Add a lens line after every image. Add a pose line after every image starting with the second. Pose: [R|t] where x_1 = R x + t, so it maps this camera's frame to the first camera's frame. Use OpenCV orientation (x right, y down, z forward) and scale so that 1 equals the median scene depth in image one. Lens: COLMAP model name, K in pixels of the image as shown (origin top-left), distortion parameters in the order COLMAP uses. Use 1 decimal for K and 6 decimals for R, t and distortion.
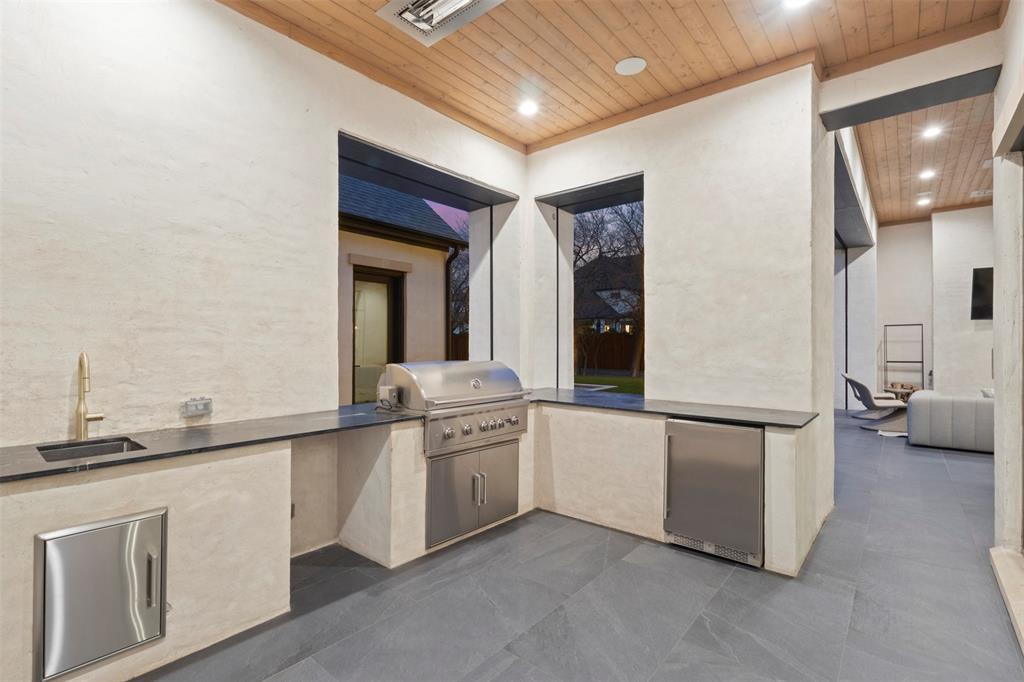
lens RADIAL K [[476.9, 0, 507.7], [0, 476.9, 343.2], [0, 0, 1]] dist [-0.002431, -0.000272]
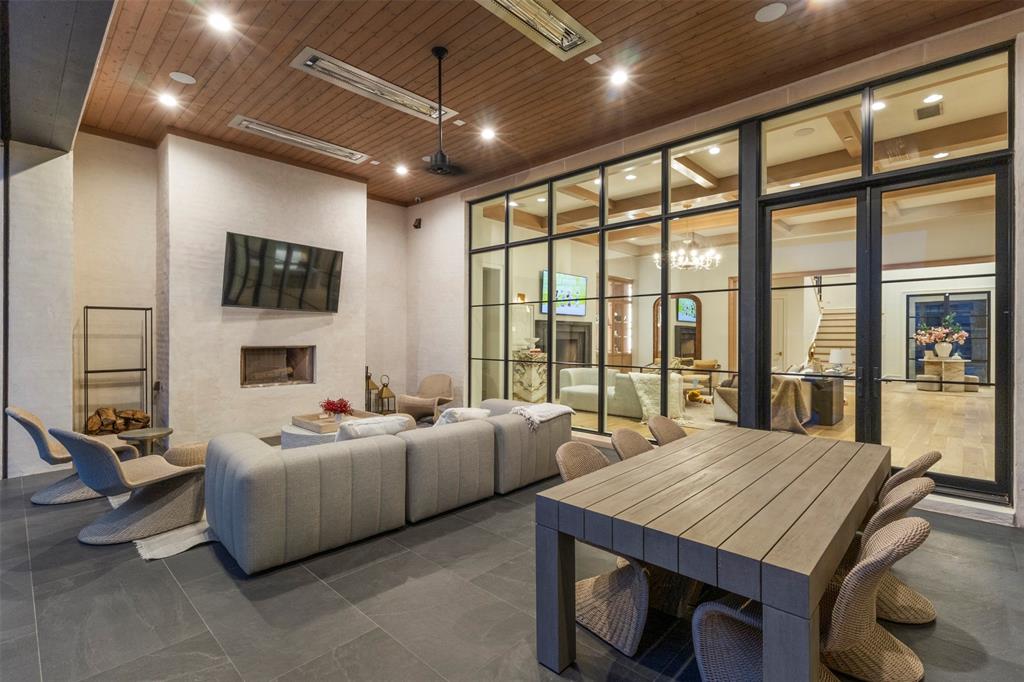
lens RADIAL K [[476.9, 0, 509.7], [0, 476.9, 342.4], [0, 0, 1]] dist [-0.002431, -0.000272]
pose [[0.072059, -0.001711, 0.997399, 0.282265], [-0.007236, 0.999971, 0.002239, -0.000373], [-0.997374, -0.007379, 0.072044, 0.478849]]
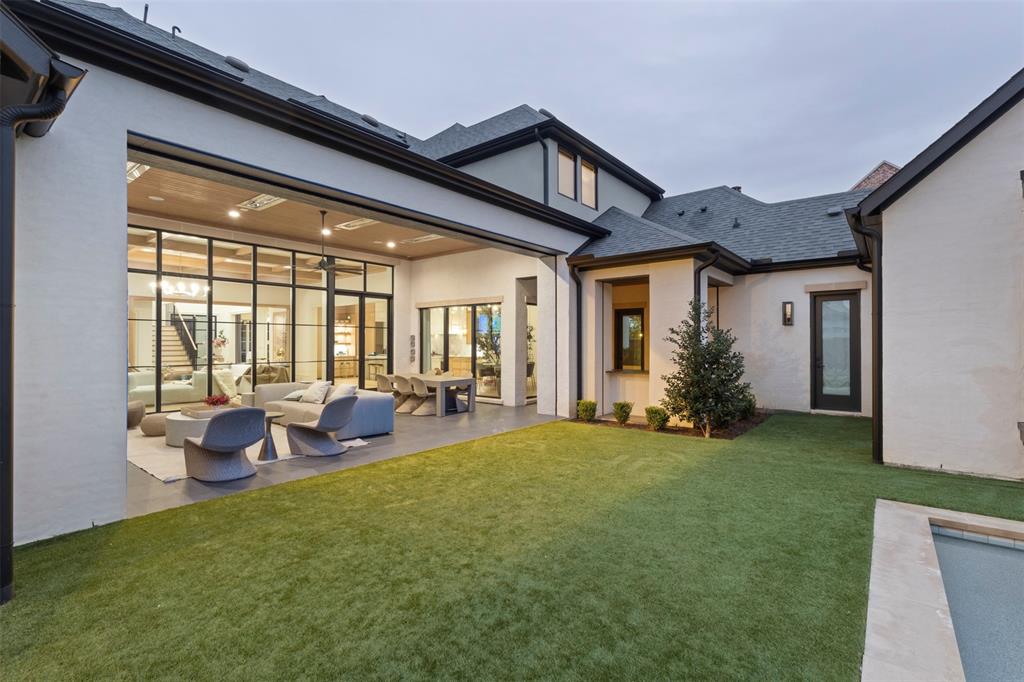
lens RADIAL K [[476.9, 0, 513.9], [0, 476.9, 341.9], [0, 0, 1]] dist [-0.002431, -0.000272]
pose [[-0.999816, 0.004423, -0.018660, 0.366561], [0.004542, 0.999970, -0.006320, -0.007805], [0.018632, -0.006403, -0.999806, 1.521928]]
